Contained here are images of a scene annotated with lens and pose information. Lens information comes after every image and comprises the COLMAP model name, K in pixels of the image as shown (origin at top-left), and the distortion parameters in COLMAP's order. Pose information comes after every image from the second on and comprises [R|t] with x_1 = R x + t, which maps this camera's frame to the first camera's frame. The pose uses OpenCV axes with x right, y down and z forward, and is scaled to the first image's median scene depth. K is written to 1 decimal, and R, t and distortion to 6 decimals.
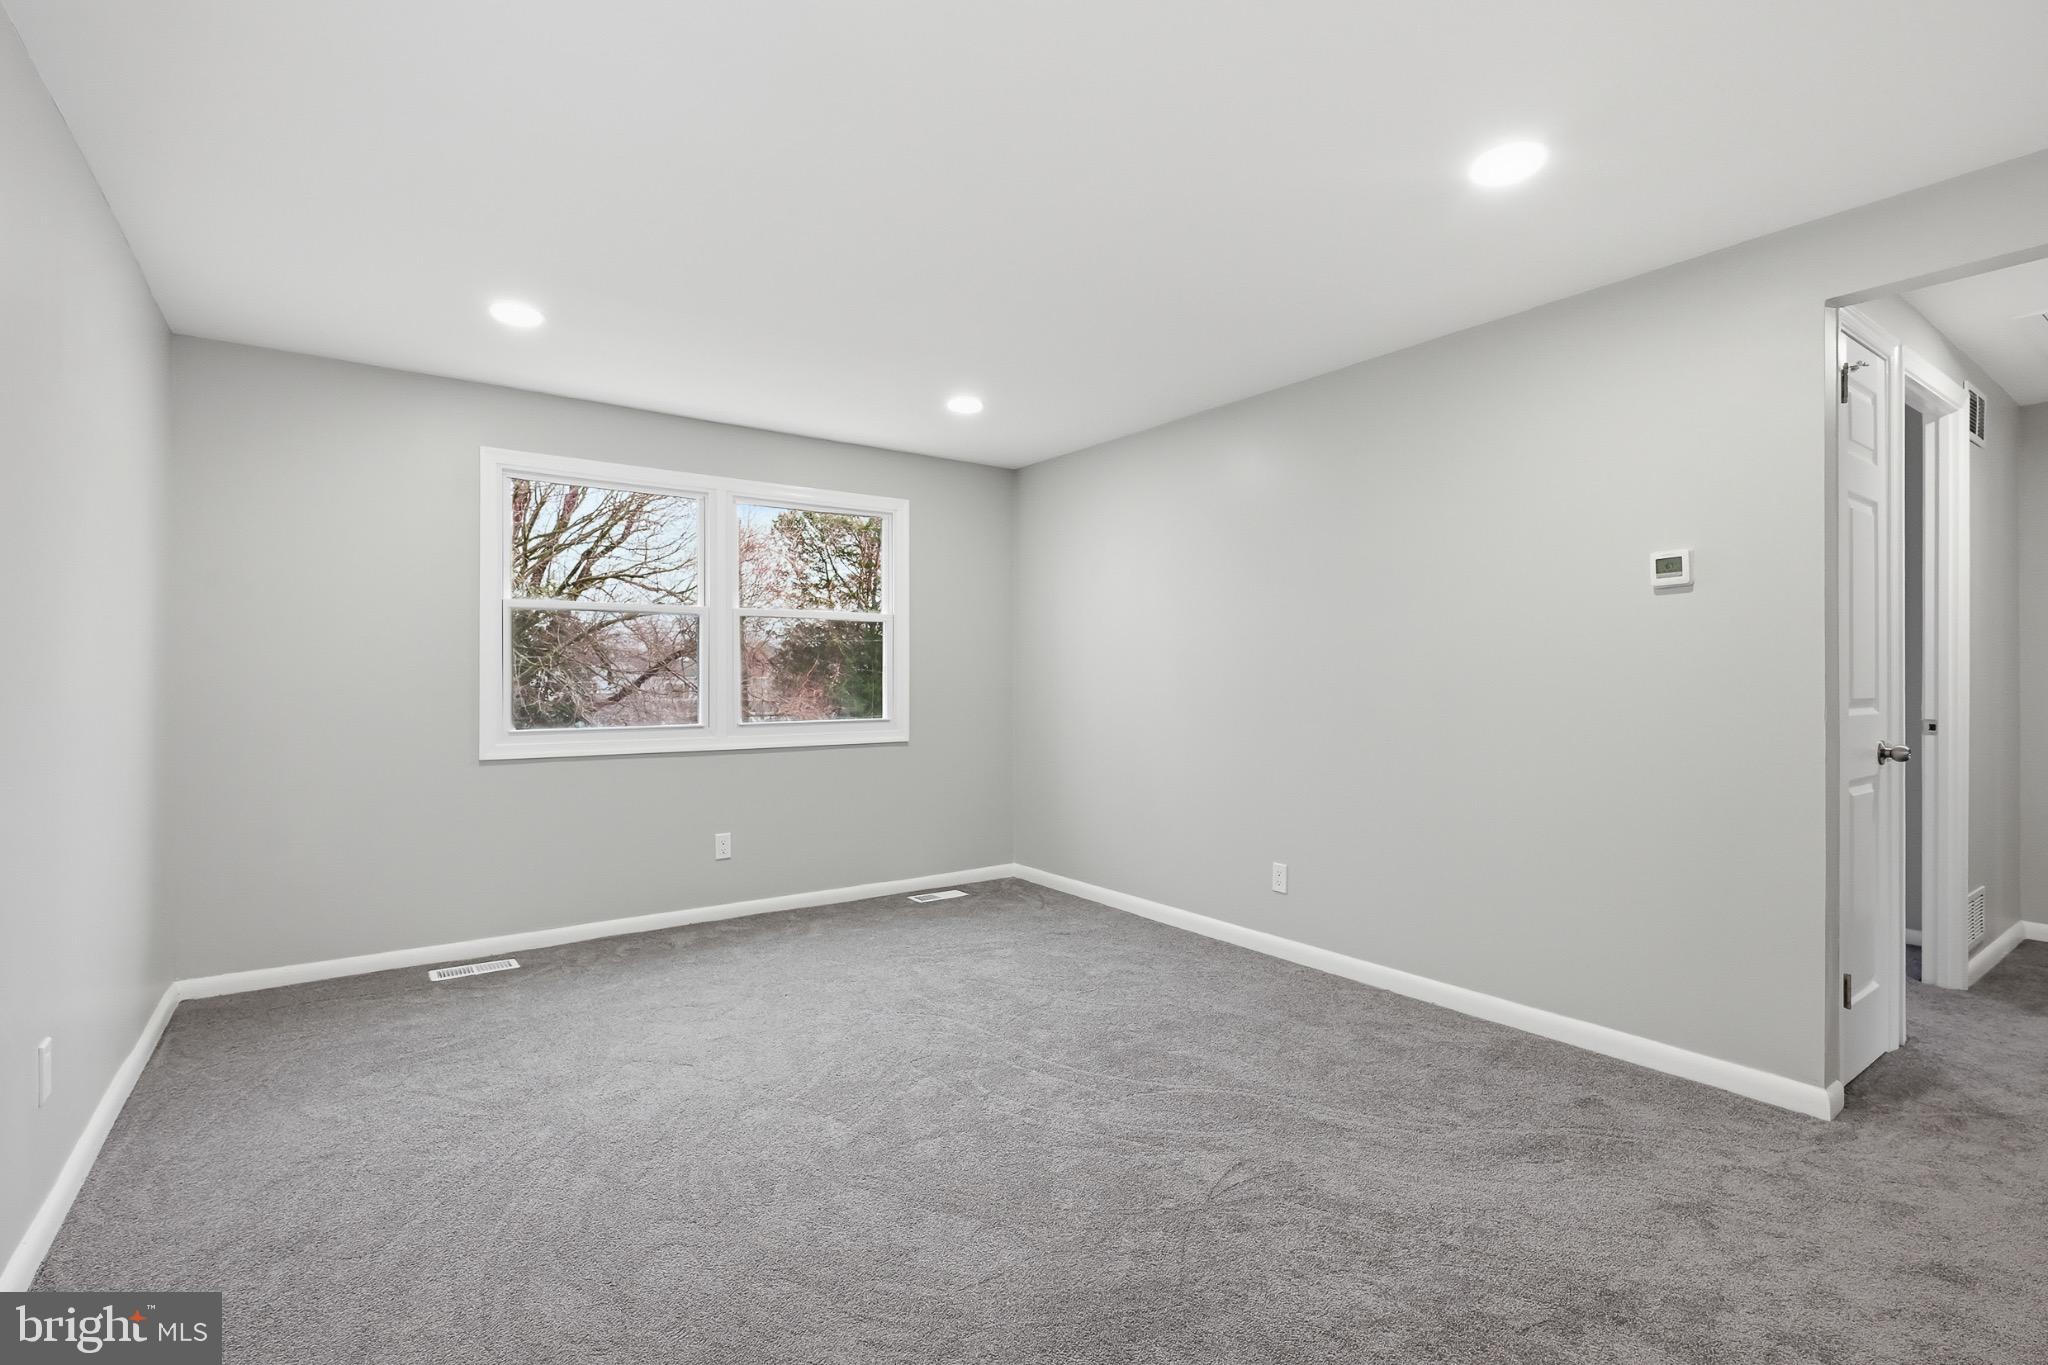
lens RADIAL K [[925.9, 0, 1018.0], [0, 925.9, 671.6], [0, 0, 1]] dist [0.003172, -0.000330]
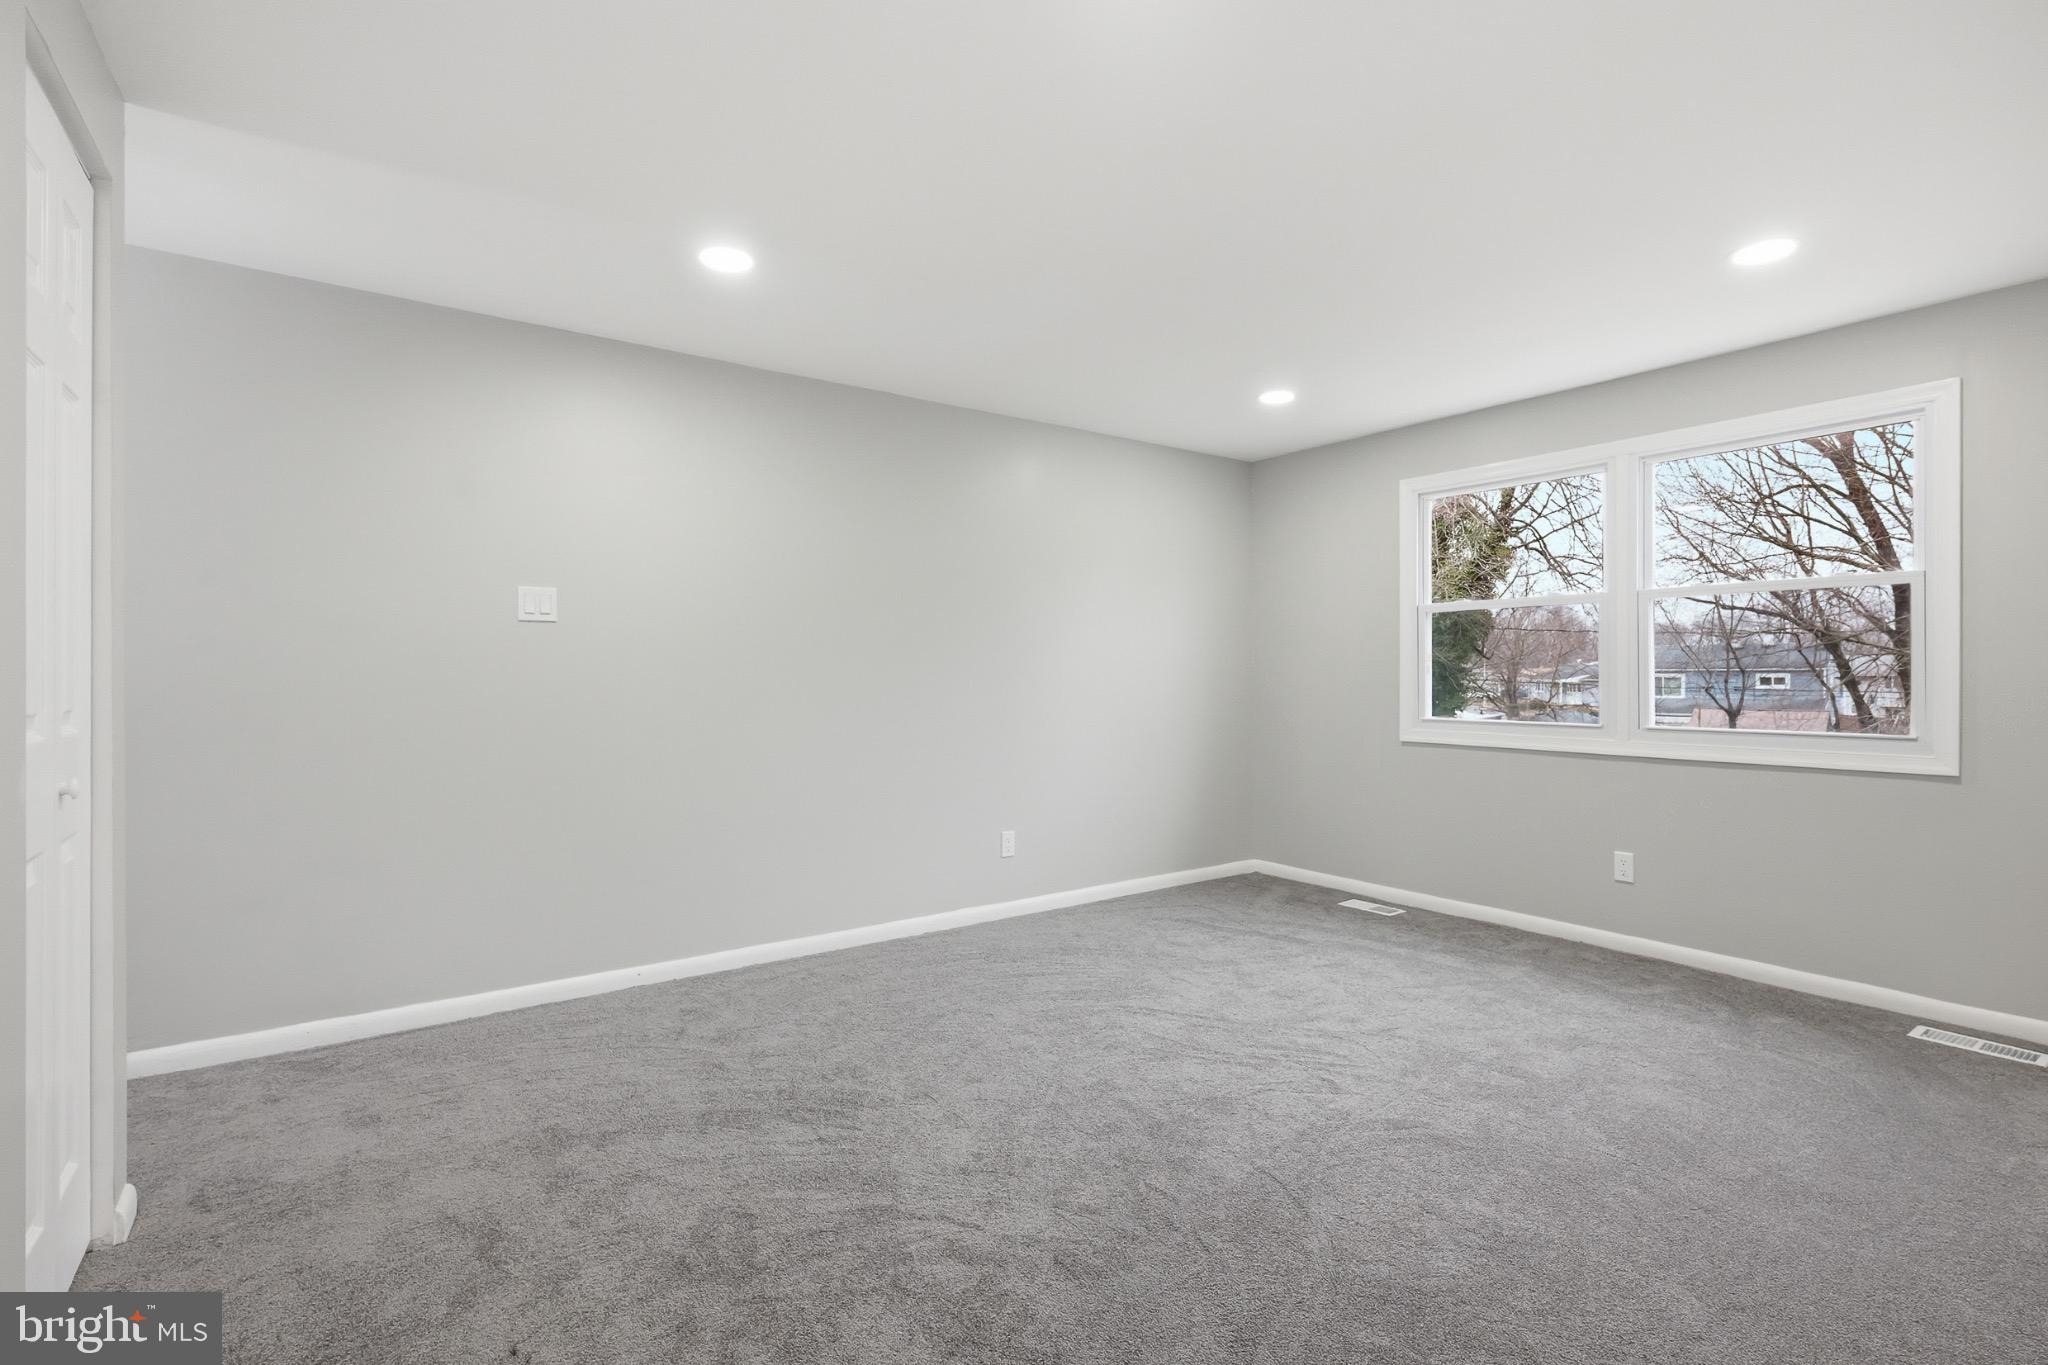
lens RADIAL K [[925.9, 0, 1019.5], [0, 925.9, 682.3], [0, 0, 1]] dist [0.003172, -0.000330]
pose [[0.021107, 0.002471, -0.999774, 0.525248], [0.000649, 0.999997, 0.002485, 0.013514], [0.999777, -0.000701, 0.021105, 0.410166]]
